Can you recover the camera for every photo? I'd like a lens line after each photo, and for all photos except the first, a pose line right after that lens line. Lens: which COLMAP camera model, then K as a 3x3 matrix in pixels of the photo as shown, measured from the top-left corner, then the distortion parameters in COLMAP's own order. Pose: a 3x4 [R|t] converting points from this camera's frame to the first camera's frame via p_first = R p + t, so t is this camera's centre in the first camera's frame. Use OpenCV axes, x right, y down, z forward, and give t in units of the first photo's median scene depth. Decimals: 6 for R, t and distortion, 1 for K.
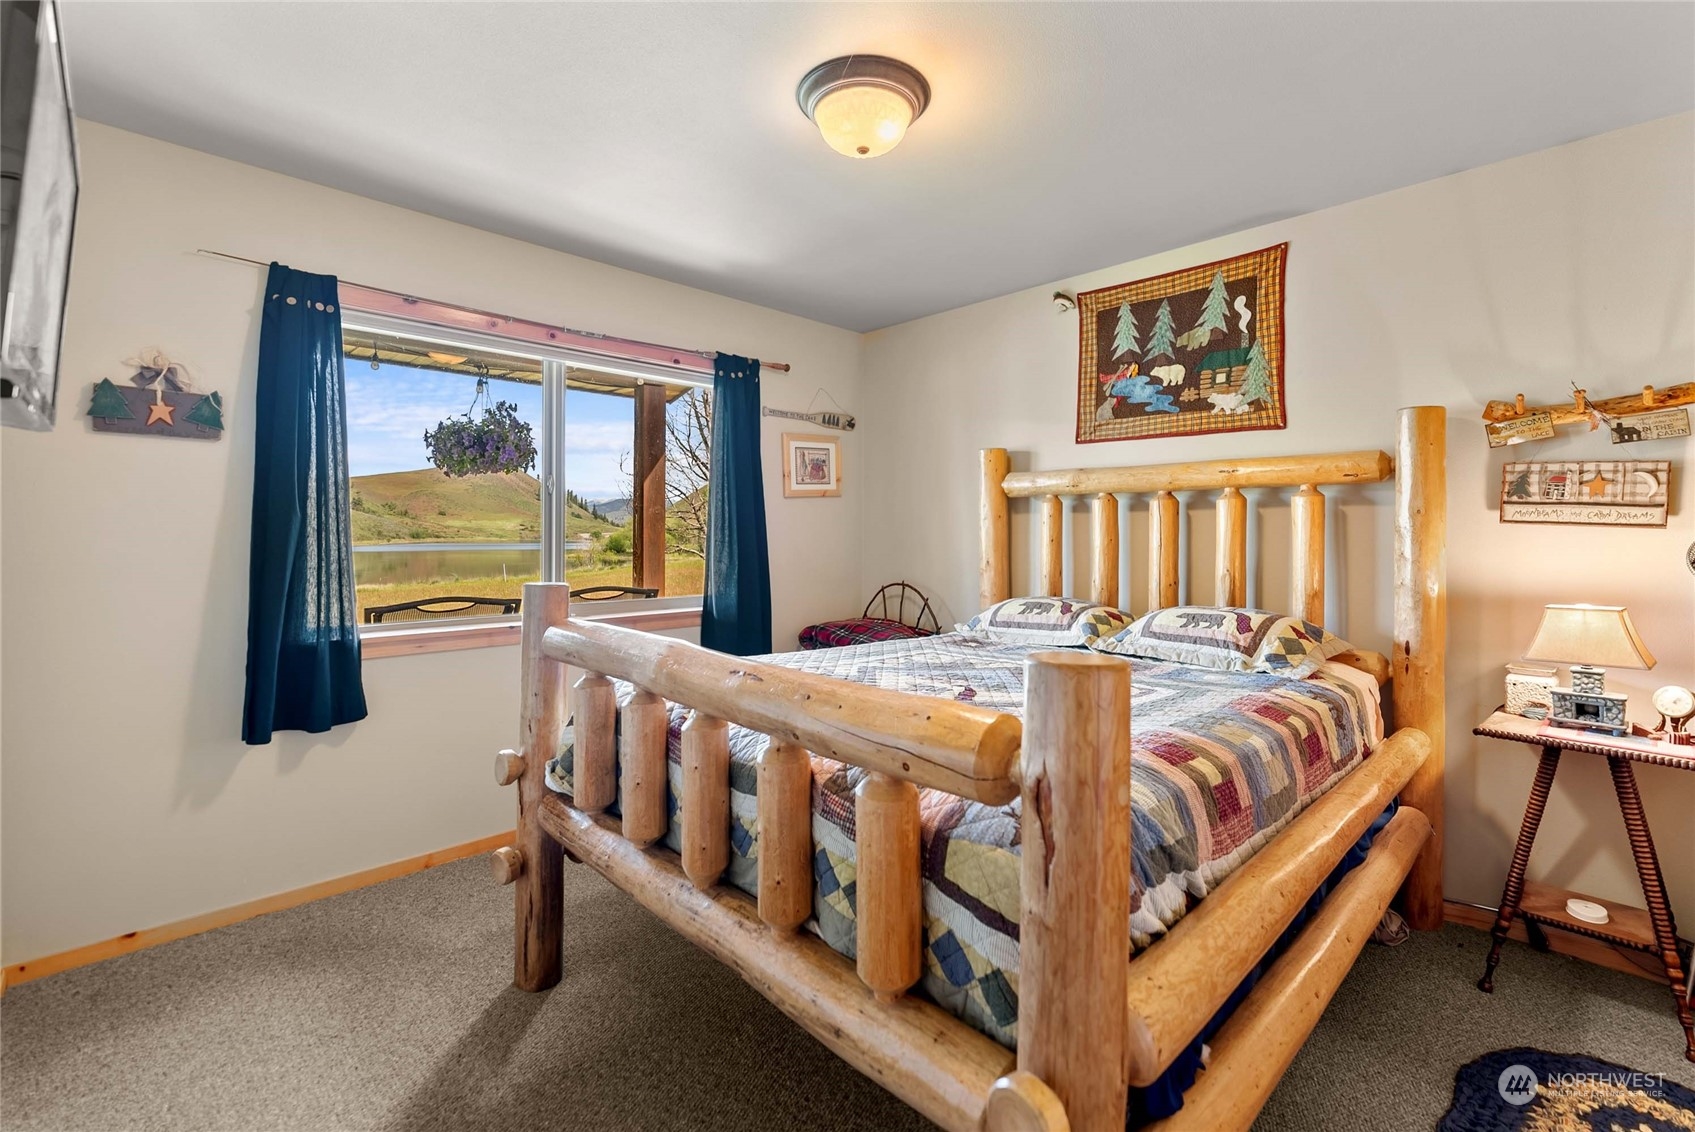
lens RADIAL K [[763.2, 0, 821.0], [0, 763.2, 530.8], [0, 0, 1]] dist [0.004941, -0.000563]
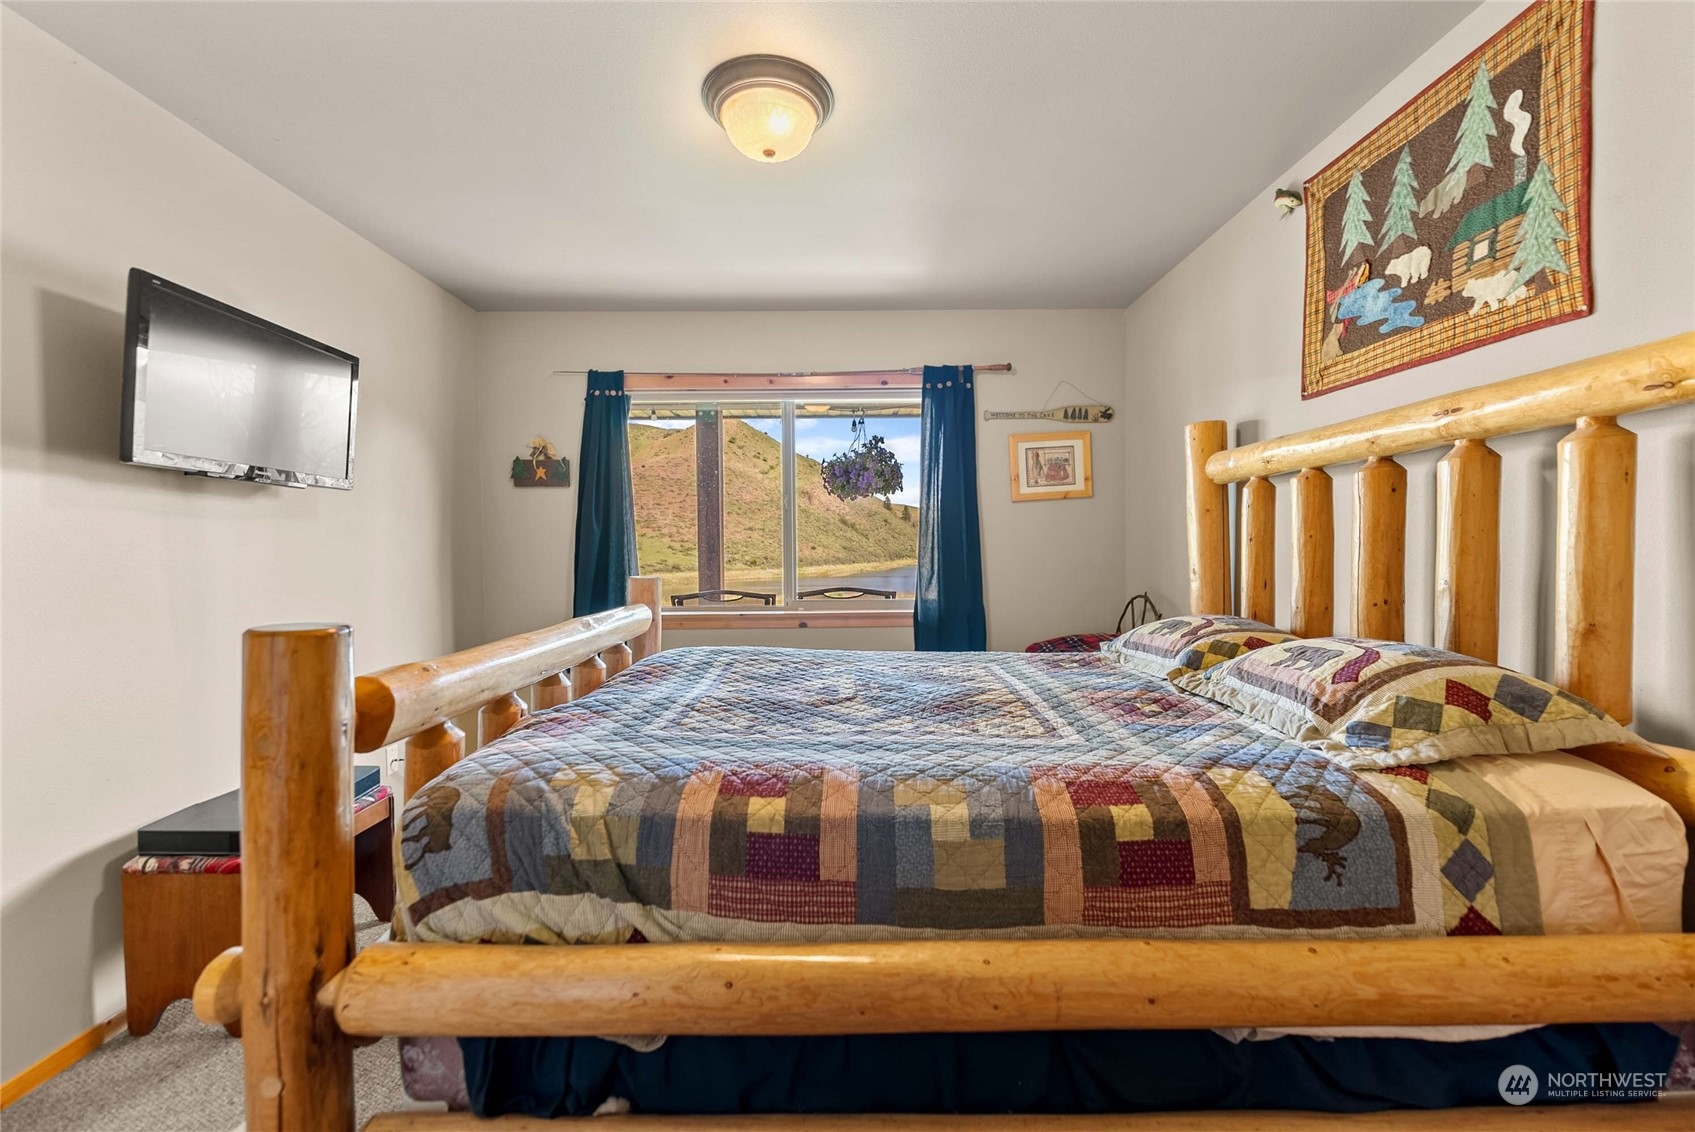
lens RADIAL K [[698.4, 0, 827.9], [0, 698.4, 562.3], [0, 0, 1]] dist [0.002473, 0.000942]
pose [[0.713110, 0.002392, -0.701048, 0.524553], [0.012479, 0.999792, 0.016105, 0.020178], [0.700941, -0.020233, 0.712932, 0.263193]]
